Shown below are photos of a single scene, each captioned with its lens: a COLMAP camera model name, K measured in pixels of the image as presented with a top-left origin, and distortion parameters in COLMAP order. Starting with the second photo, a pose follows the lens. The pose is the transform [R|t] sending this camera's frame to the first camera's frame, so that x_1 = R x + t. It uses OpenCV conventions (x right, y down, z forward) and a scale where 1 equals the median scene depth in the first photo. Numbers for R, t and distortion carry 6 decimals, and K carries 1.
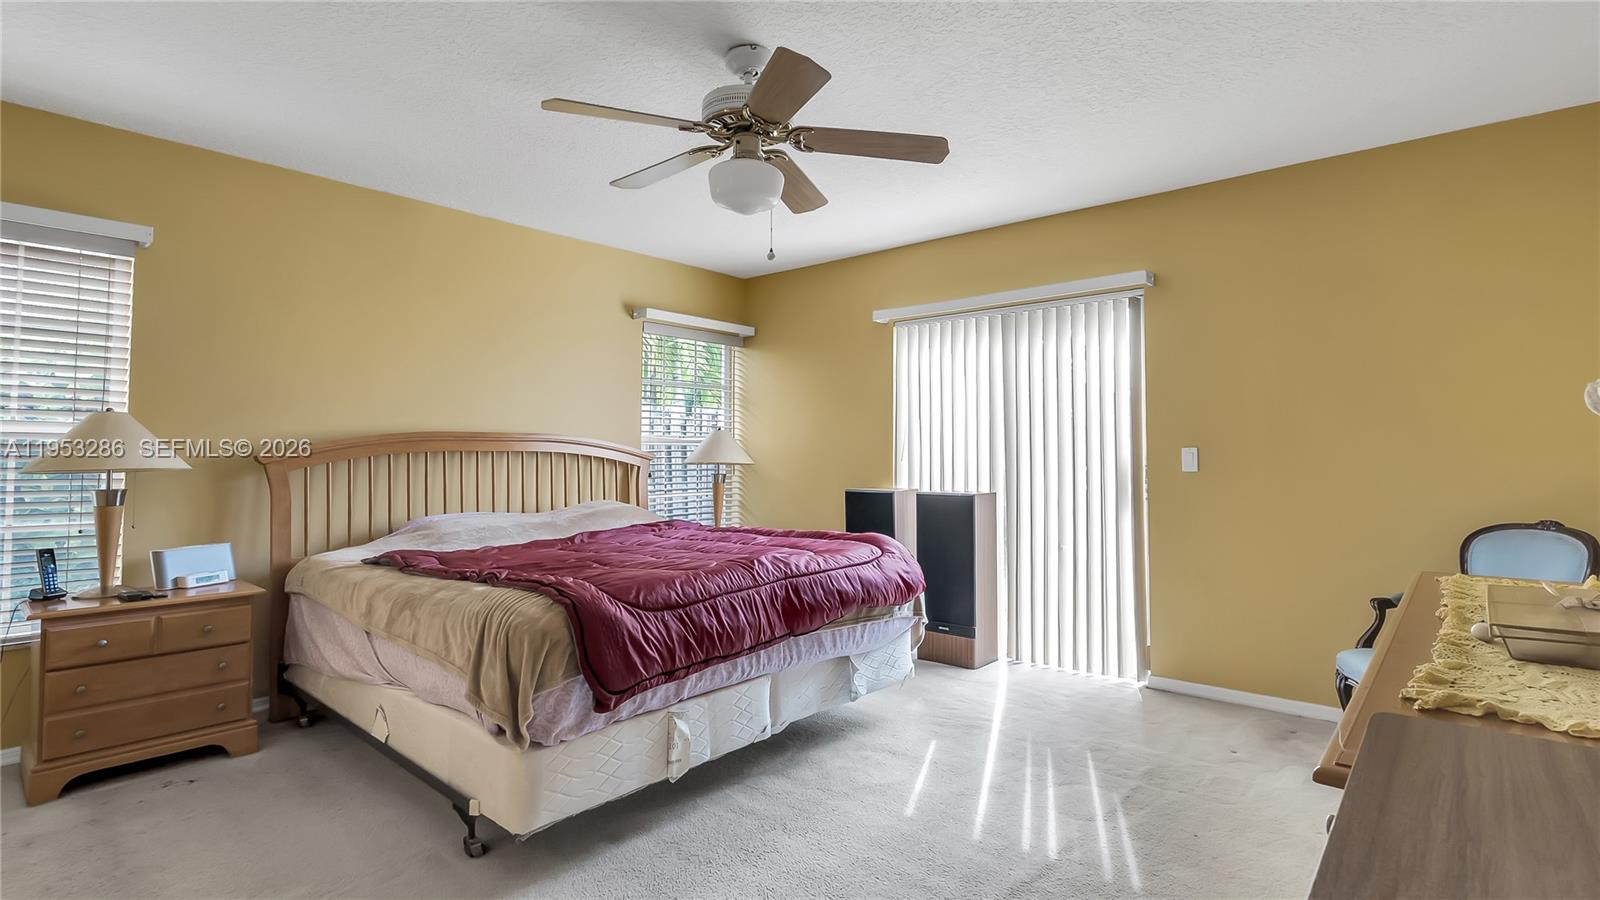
lens RADIAL K [[762.1, 0, 794.7], [0, 762.1, 447.5], [0, 0, 1]] dist [-0.005984, -0.000670]
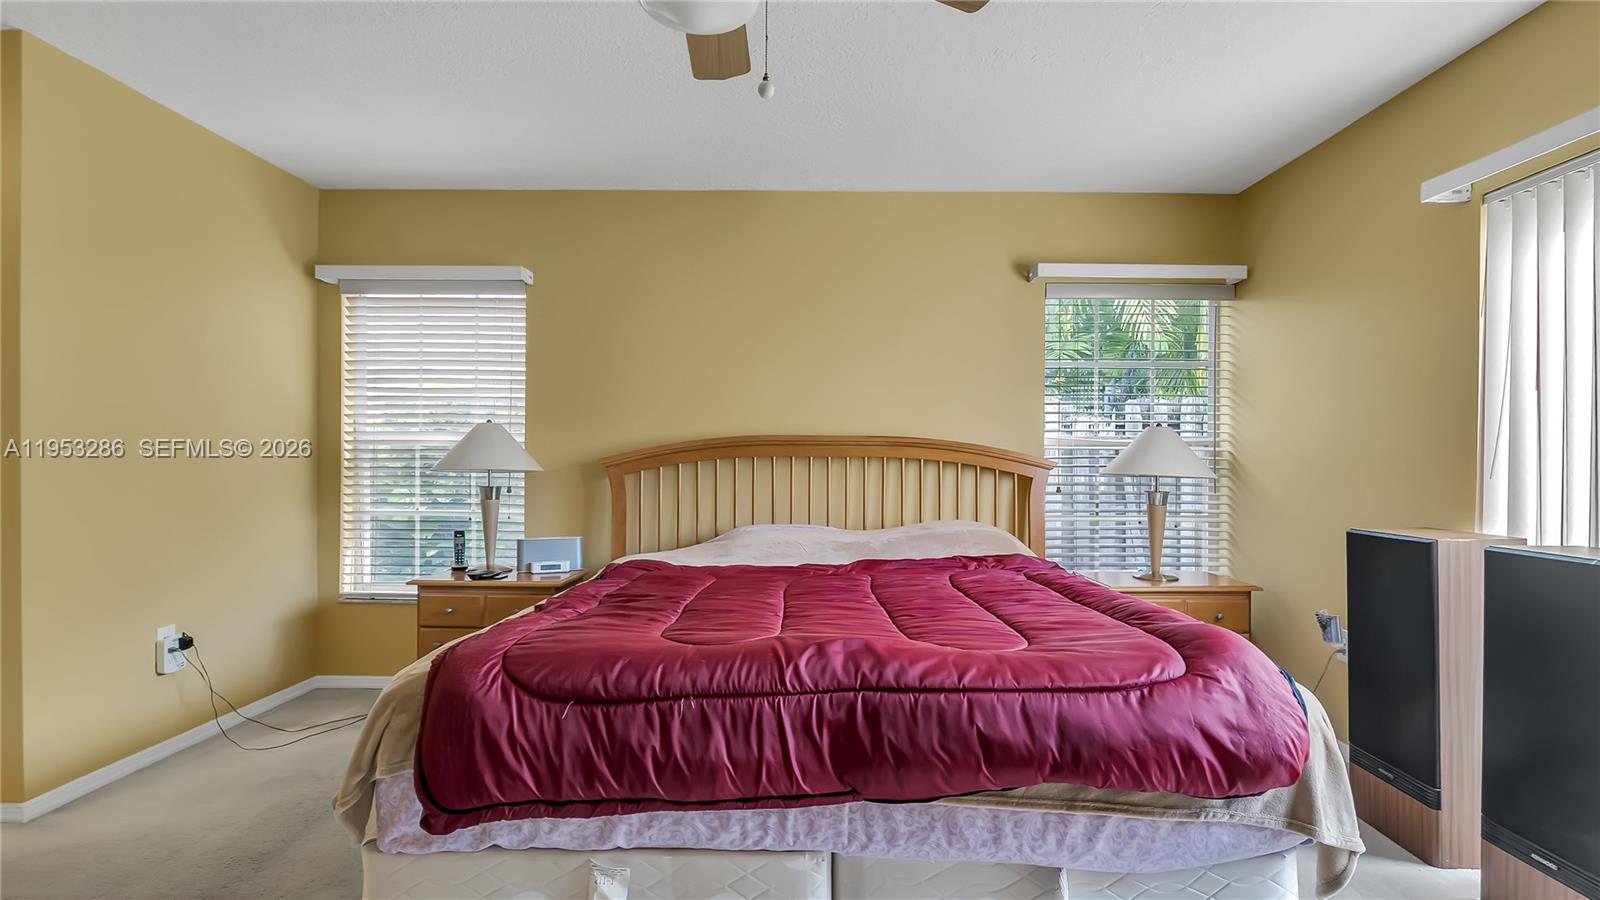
lens RADIAL K [[746.6, 0, 801.9], [0, 746.6, 466.9], [0, 0, 1]] dist [-0.004975, -0.000444]
pose [[0.656877, 0.012409, -0.753896, 0.330828], [-0.000031, 0.999865, 0.016431, 0.003789], [0.753998, -0.010770, 0.656789, 0.568393]]
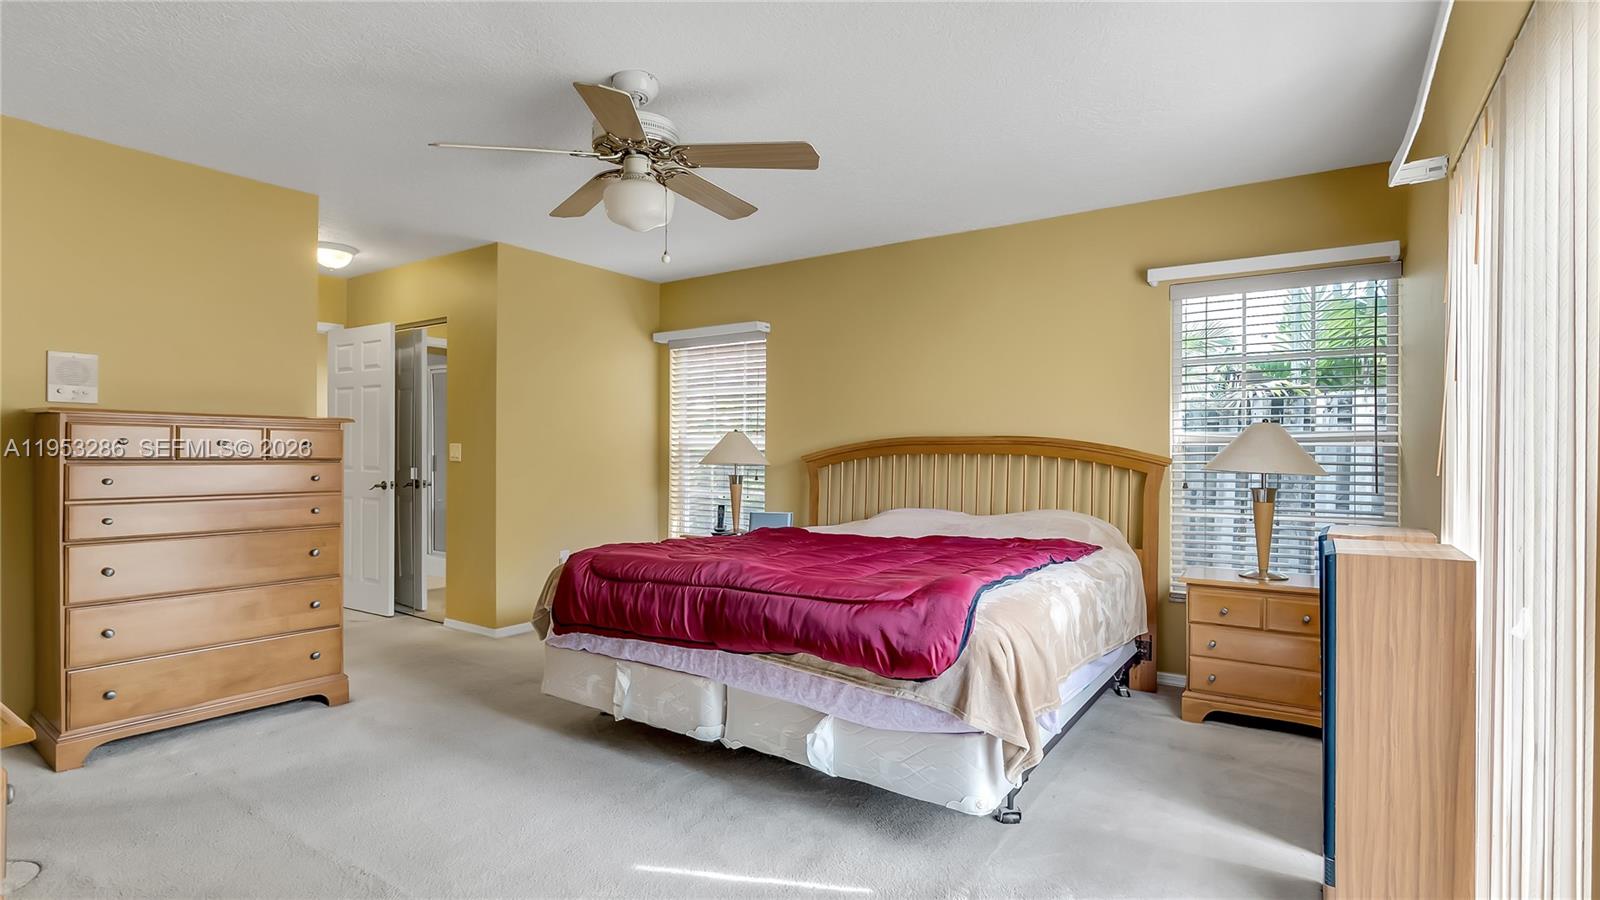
lens RADIAL K [[746.6, 0, 801.9], [0, 746.6, 466.9], [0, 0, 1]] dist [-0.004975, -0.000444]
pose [[0.131997, 0.016130, -0.991119, 0.841651], [0.002684, 0.999858, 0.016630, 0.006708], [0.991247, -0.004855, 0.131935, 0.893763]]
